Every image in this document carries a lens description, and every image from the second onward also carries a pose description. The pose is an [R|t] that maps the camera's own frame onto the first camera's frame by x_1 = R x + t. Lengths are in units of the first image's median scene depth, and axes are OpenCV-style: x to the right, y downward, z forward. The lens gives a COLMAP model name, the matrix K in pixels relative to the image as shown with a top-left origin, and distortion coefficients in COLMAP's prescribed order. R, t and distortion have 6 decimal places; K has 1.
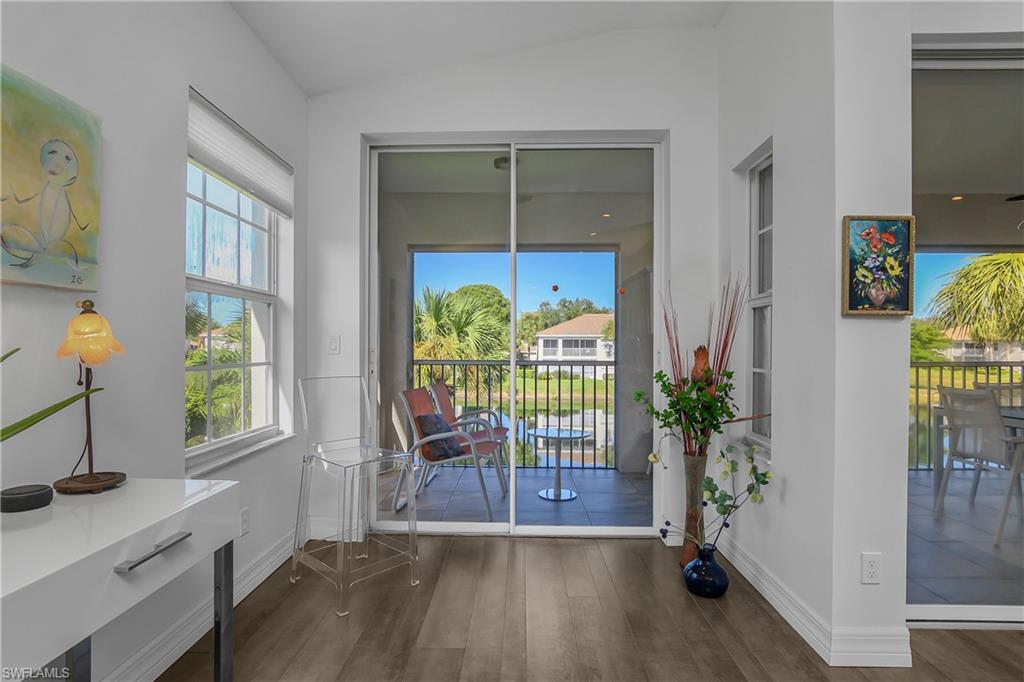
lens RADIAL K [[504.1, 0, 504.4], [0, 504.1, 348.9], [0, 0, 1]] dist [-0.026257, 0.000792]
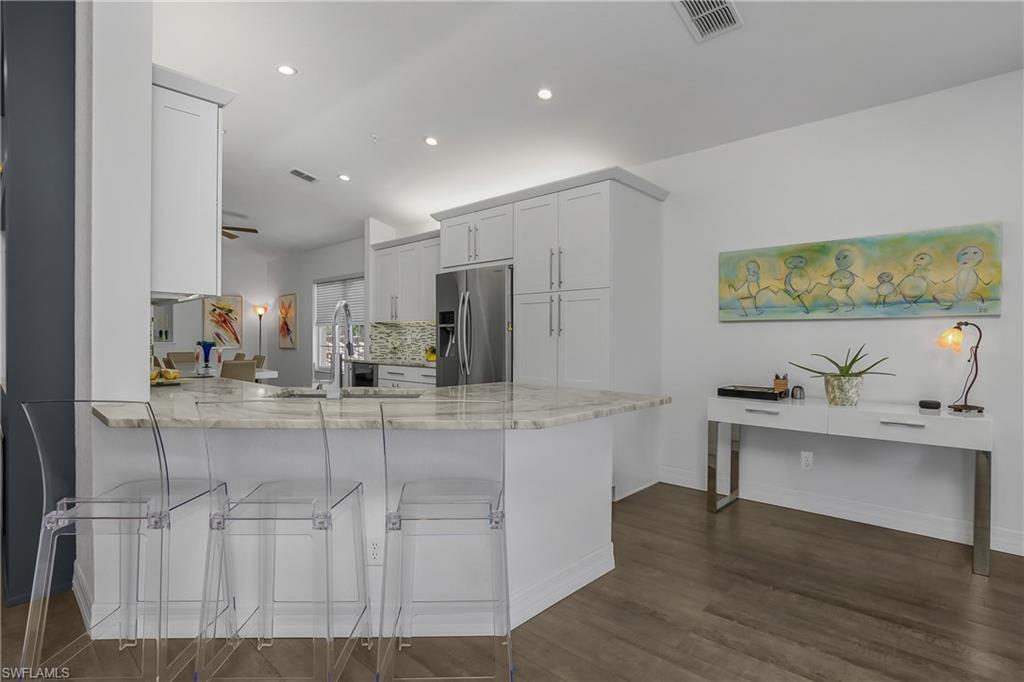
lens RADIAL K [[504.1, 0, 502.4], [0, 504.1, 341.7], [0, 0, 1]] dist [-0.026257, 0.000792]
pose [[-0.669798, -0.004592, -0.742529, 0.885382], [-0.010369, 0.999941, 0.003169, 0.000357], [0.742471, 0.009822, -0.669806, 0.407986]]
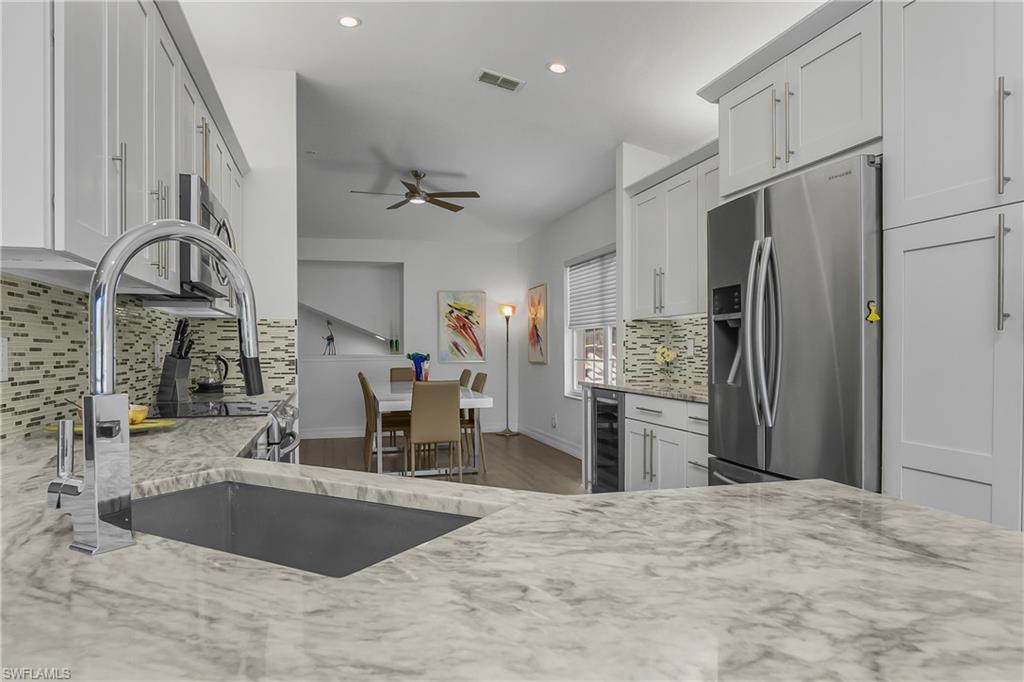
lens RADIAL K [[663.1, 0, 500.6], [0, 663.1, 362.5], [0, 0, 1]] dist [-0.024472, -0.003307]
pose [[-0.961364, 0.003540, -0.275258, 0.423391], [-0.002207, 0.999786, 0.020564, 0.004501], [0.275272, 0.020377, -0.961150, 0.066803]]
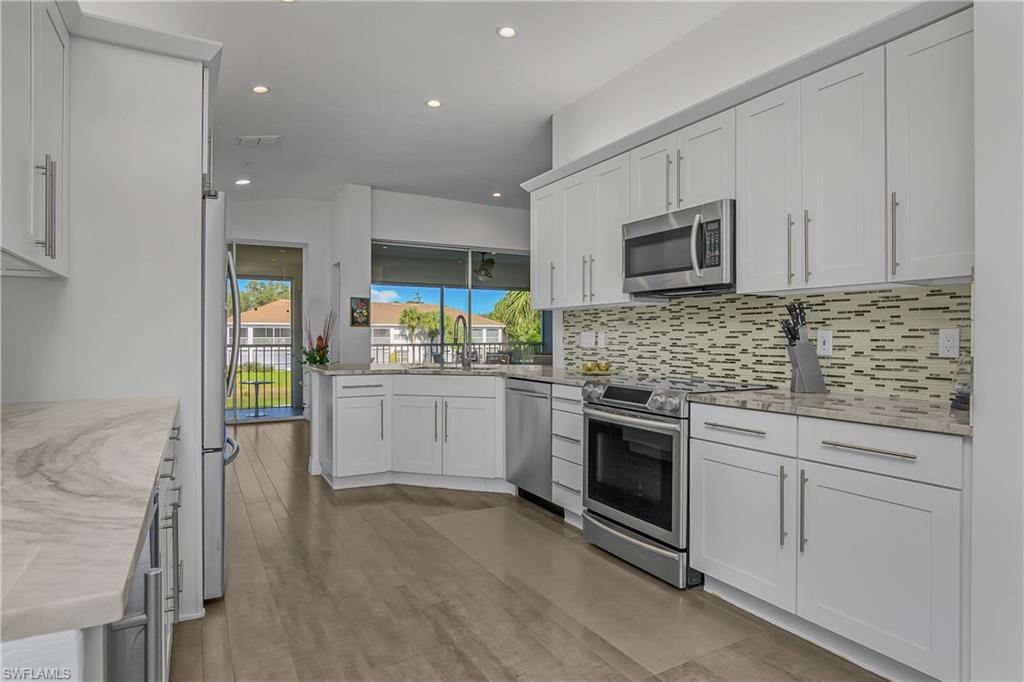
lens RADIAL K [[565.5, 0, 502.5], [0, 565.5, 337.9], [0, 0, 1]] dist [-0.004990, 0.004311]
pose [[0.862195, -0.004839, 0.506554, -0.227410], [0.004884, 0.999987, 0.001238, 0.006336], [-0.506553, 0.001407, 0.862207, -1.732761]]
